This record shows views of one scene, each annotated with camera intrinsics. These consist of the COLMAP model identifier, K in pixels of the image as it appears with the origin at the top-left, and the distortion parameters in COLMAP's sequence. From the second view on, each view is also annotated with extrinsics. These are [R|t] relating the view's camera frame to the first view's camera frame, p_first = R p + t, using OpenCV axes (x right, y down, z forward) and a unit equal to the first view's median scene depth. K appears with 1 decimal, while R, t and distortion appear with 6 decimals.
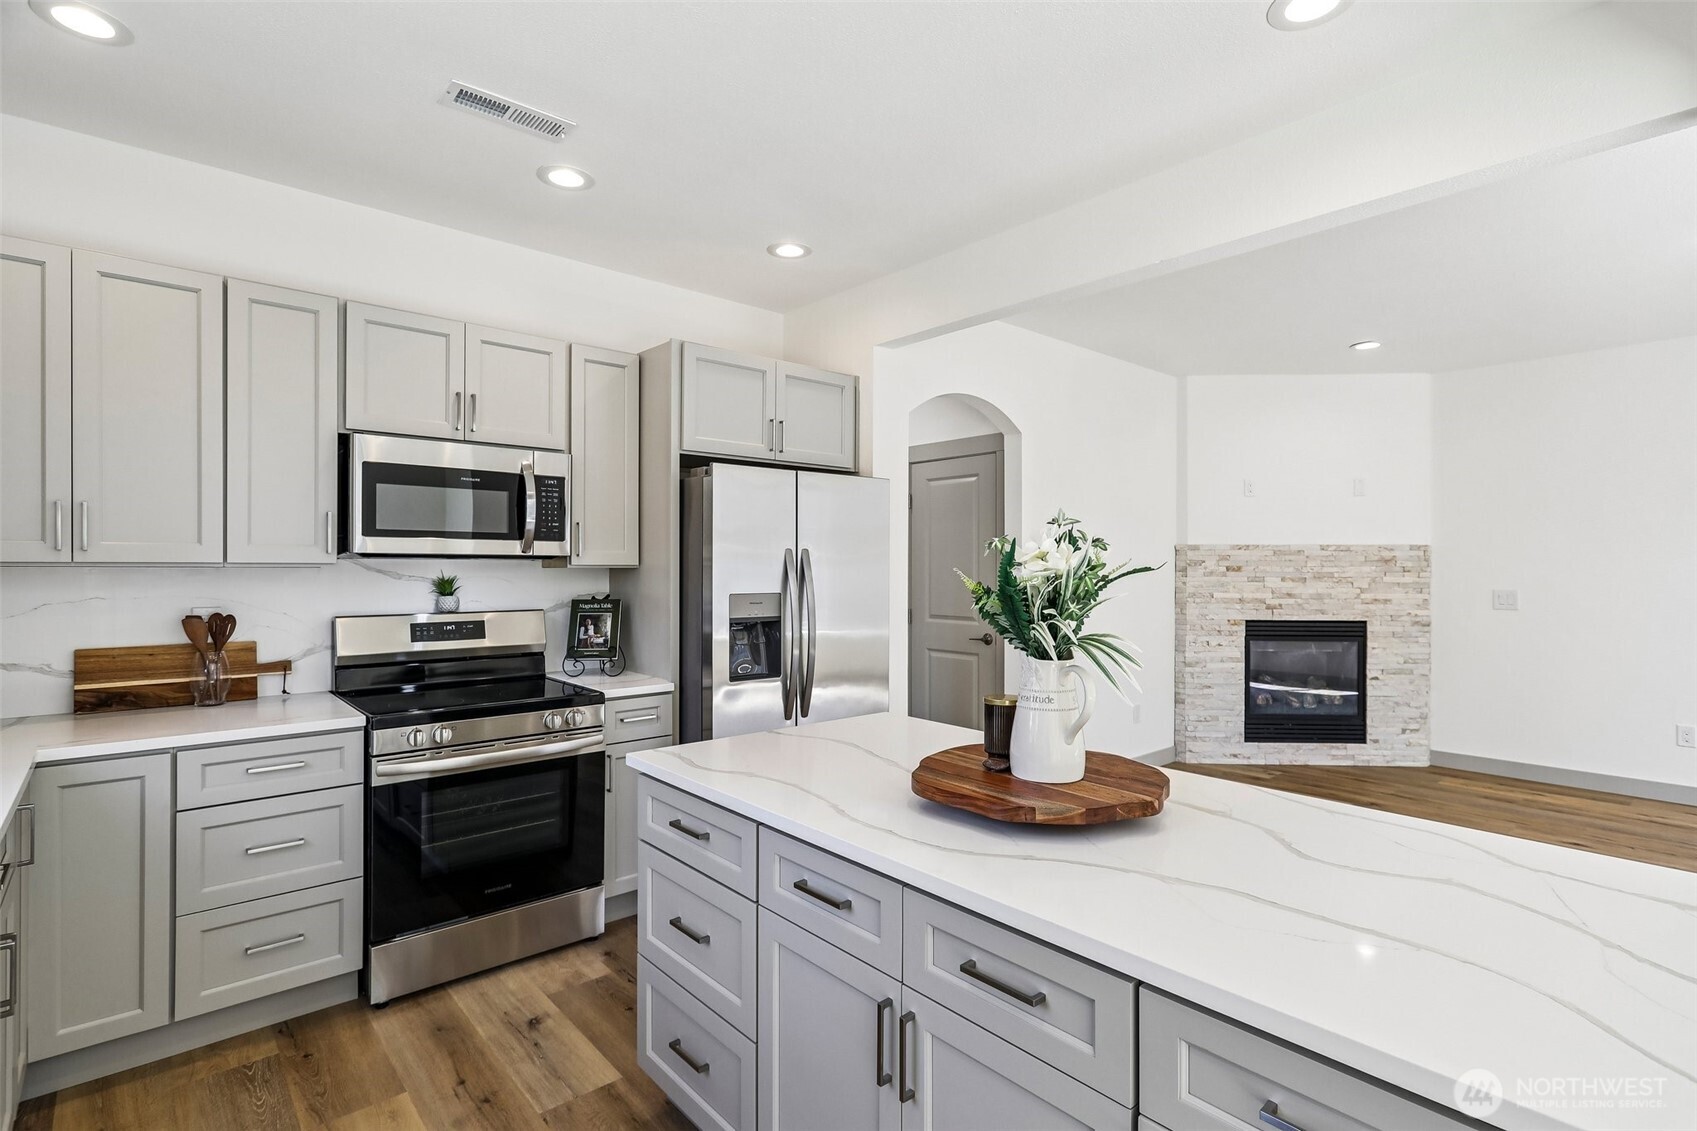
lens RADIAL K [[815.4, 0, 851.0], [0, 815.4, 569.5], [0, 0, 1]] dist [-0.006022, 0.004347]
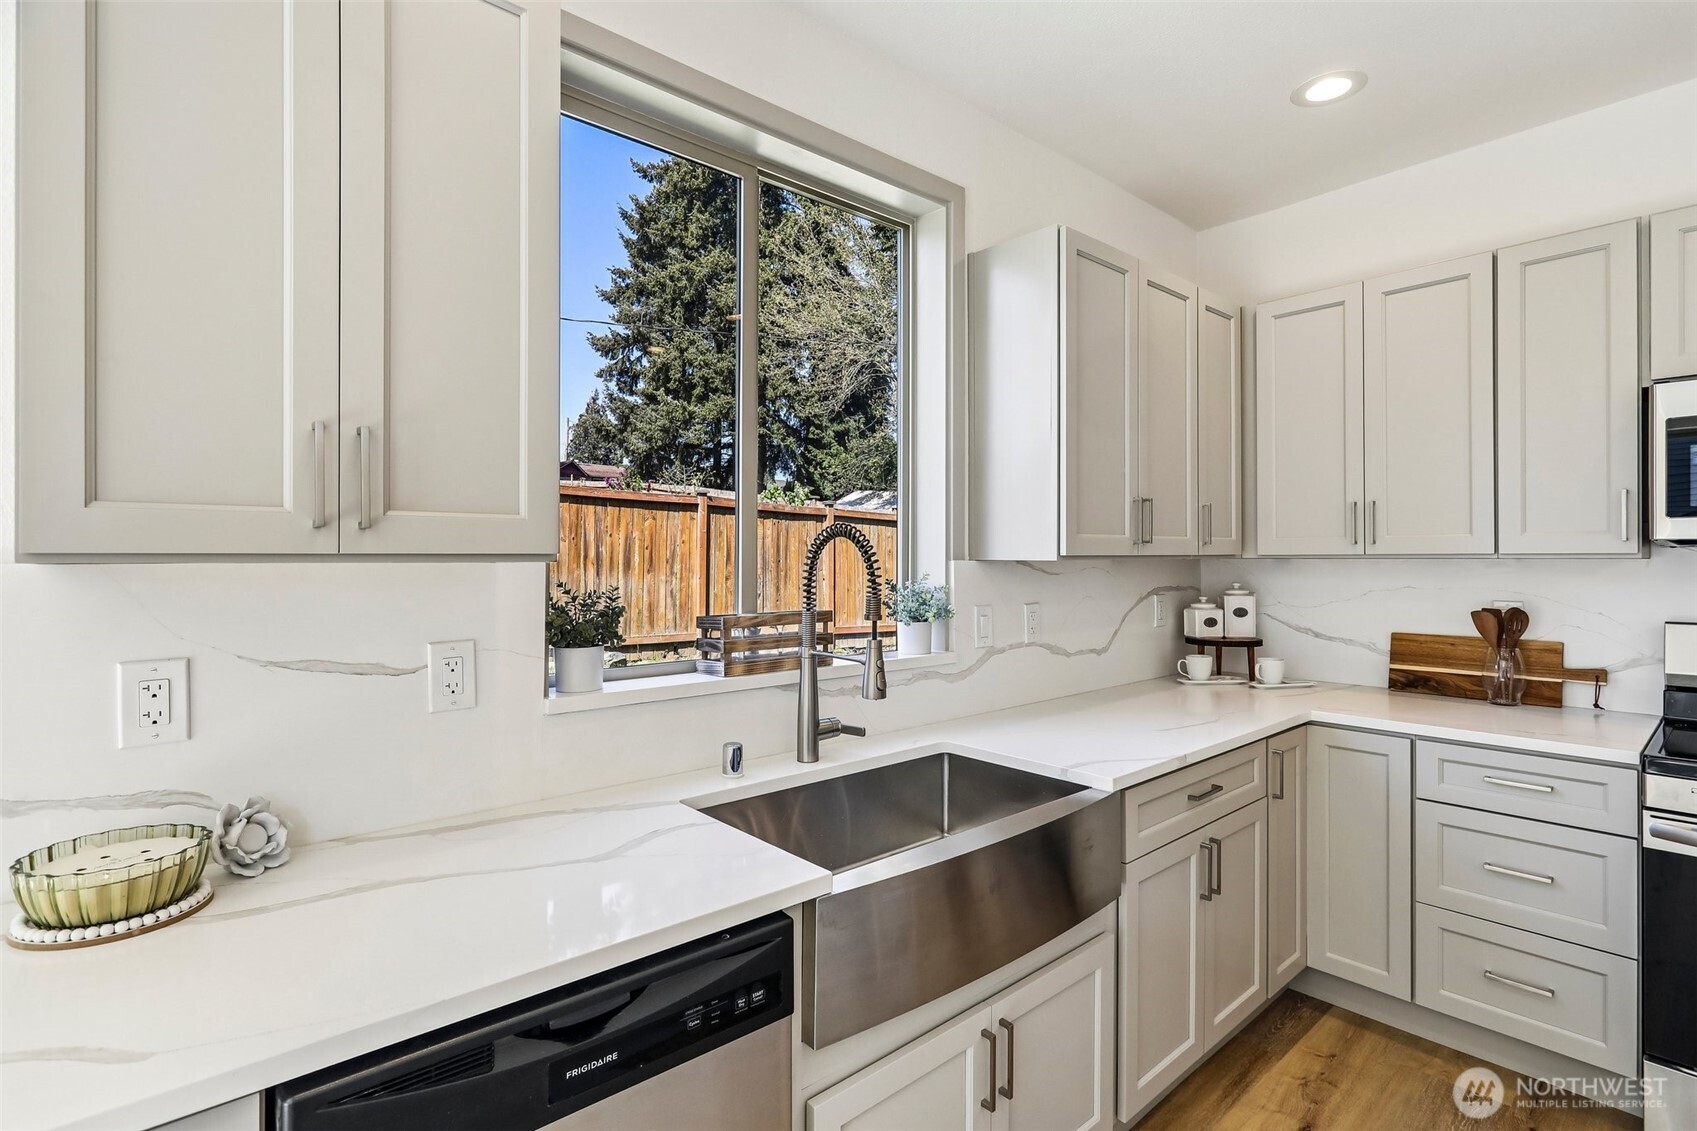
lens RADIAL K [[815.4, 0, 852.2], [0, 815.4, 555.2], [0, 0, 1]] dist [-0.006022, 0.004347]
pose [[-0.001250, -0.005417, -0.999985, 0.130308], [-0.002211, 0.999983, -0.005414, -0.000037], [0.999997, 0.002204, -0.001262, 0.196305]]
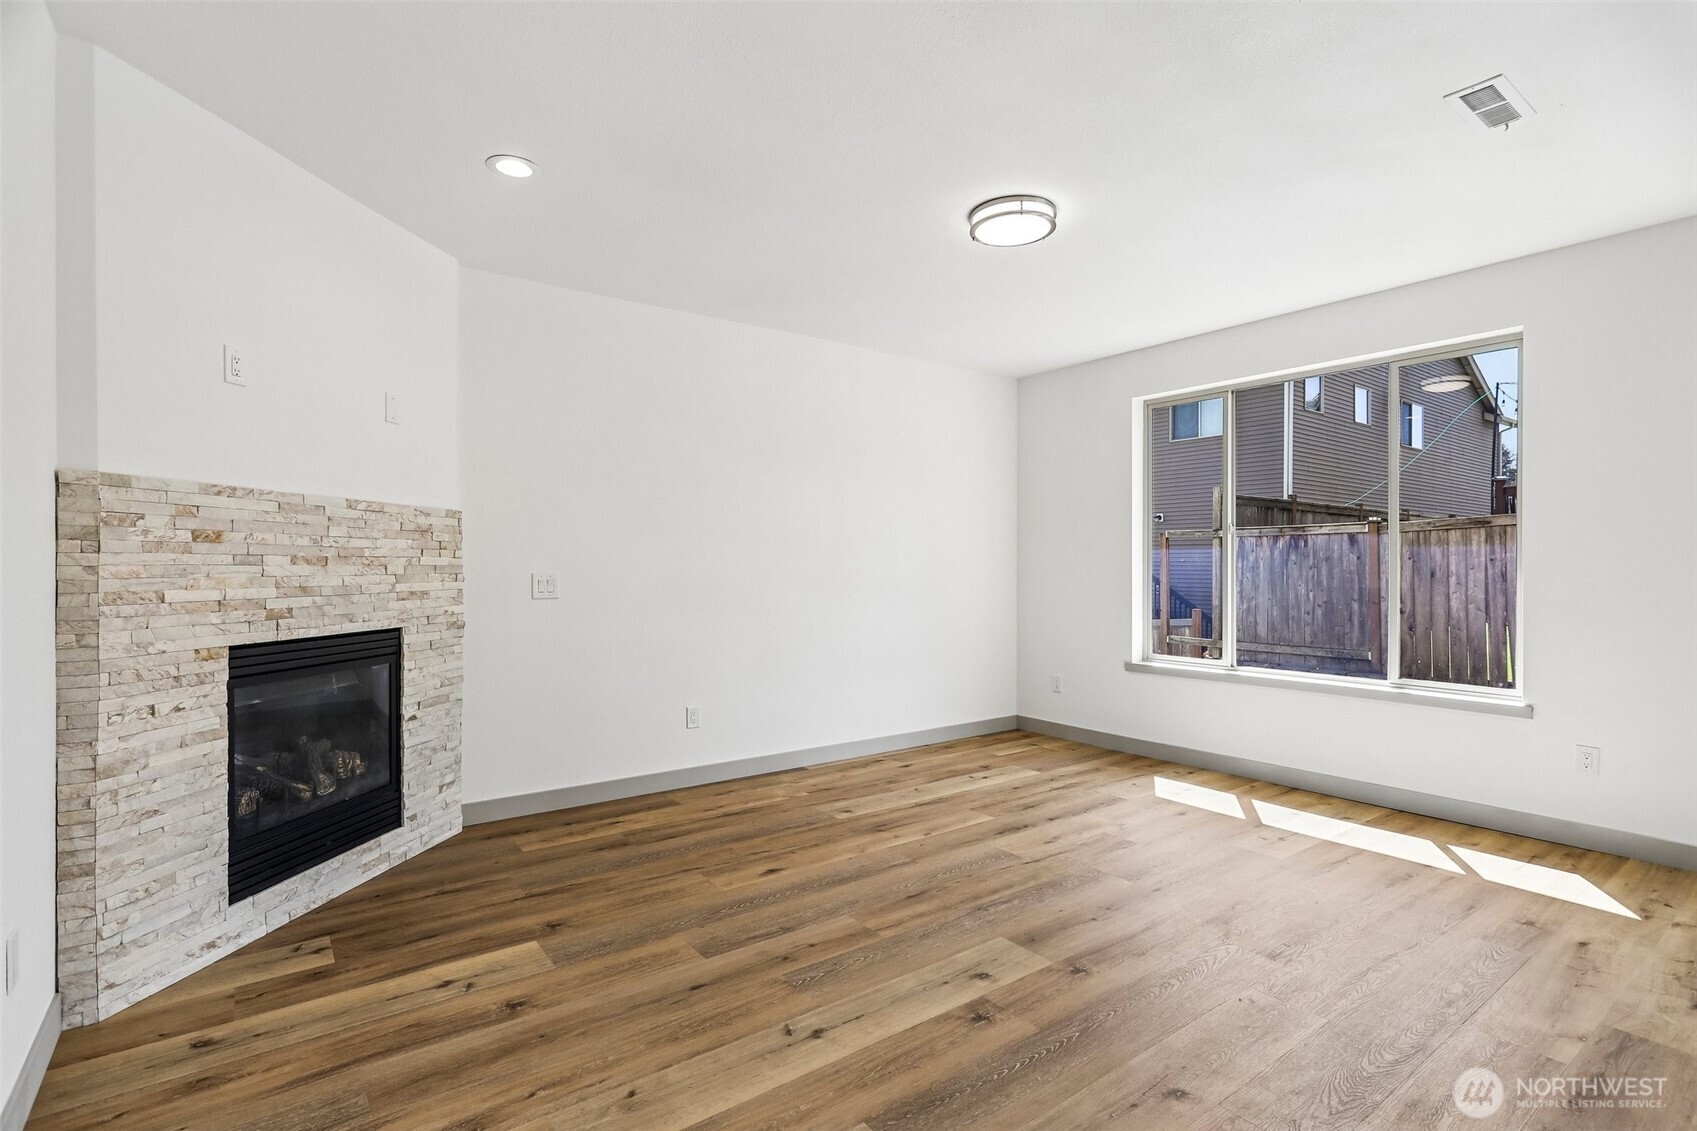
lens RADIAL K [[815.4, 0, 857.3], [0, 815.4, 567.2], [0, 0, 1]] dist [-0.006022, 0.004347]
pose [[0.080159, -0.005319, 0.996768, 0.079723], [0.003022, 0.999982, 0.005093, 0.026049], [-0.996778, 0.002604, 0.080174, 1.032376]]
